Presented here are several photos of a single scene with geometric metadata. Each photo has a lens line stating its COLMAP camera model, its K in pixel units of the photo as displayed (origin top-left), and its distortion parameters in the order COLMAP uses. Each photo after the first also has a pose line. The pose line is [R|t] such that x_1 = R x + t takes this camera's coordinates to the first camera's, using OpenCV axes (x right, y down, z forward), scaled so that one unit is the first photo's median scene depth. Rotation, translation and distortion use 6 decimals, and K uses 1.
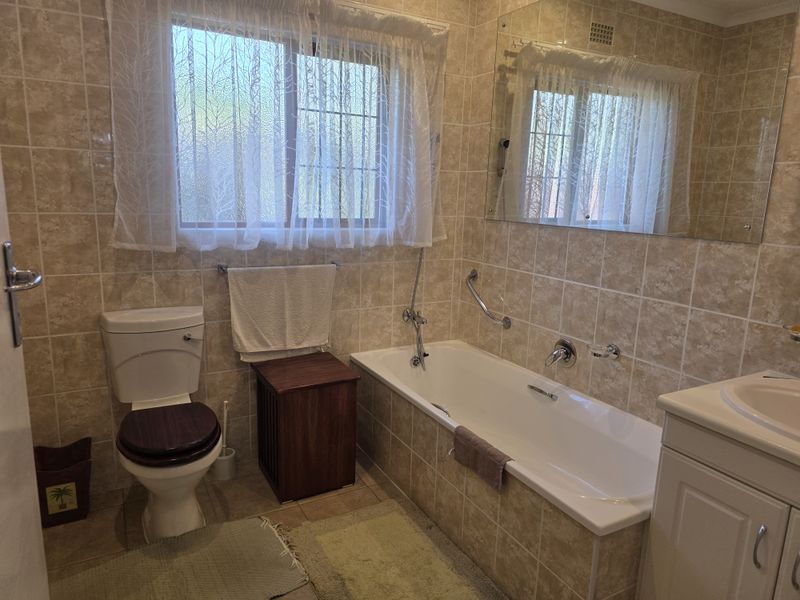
lens RADIAL K [[533.8, 0, 394.7], [0, 533.8, 297.7], [0, 0, 1]] dist [0.106150, -0.125444]
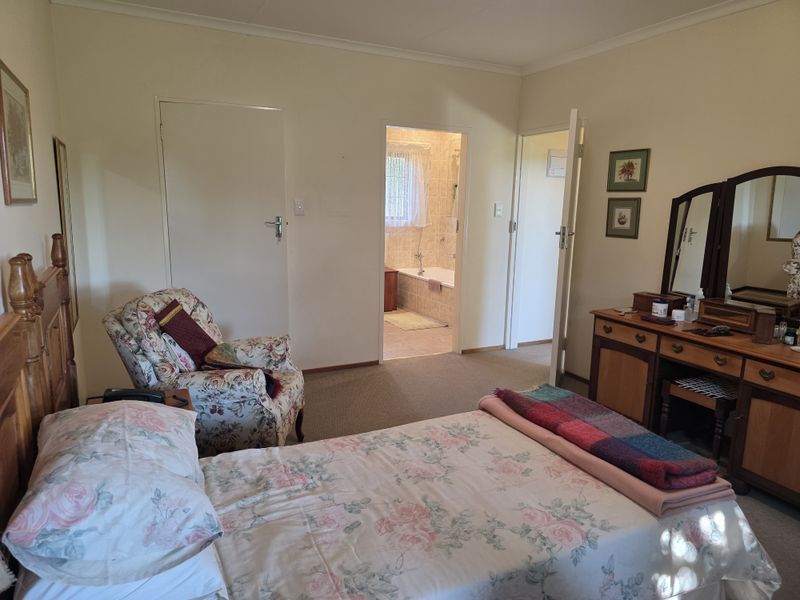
lens RADIAL K [[533.8, 0, 394.7], [0, 533.8, 297.7], [0, 0, 1]] dist [0.106150, -0.125444]
pose [[0.999219, -0.002333, -0.039439, 0.023585], [0.001883, 0.999933, -0.011461, 0.293402], [0.039463, 0.011378, 0.999156, -1.680723]]
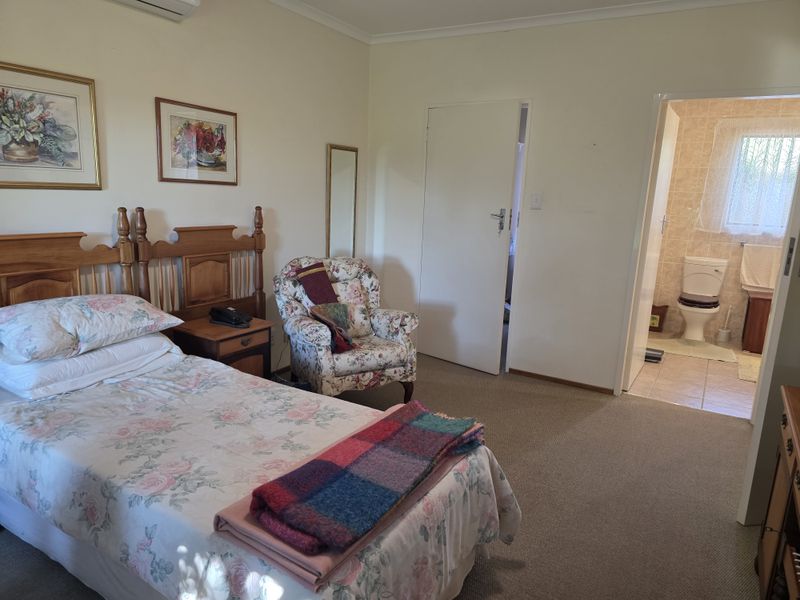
lens RADIAL K [[533.8, 0, 394.7], [0, 533.8, 297.7], [0, 0, 1]] dist [0.106150, -0.125444]
pose [[0.510151, 0.163785, -0.844346, 0.795351], [-0.187895, 0.979212, 0.076420, 0.234809], [0.839310, 0.119662, 0.530320, -1.220558]]
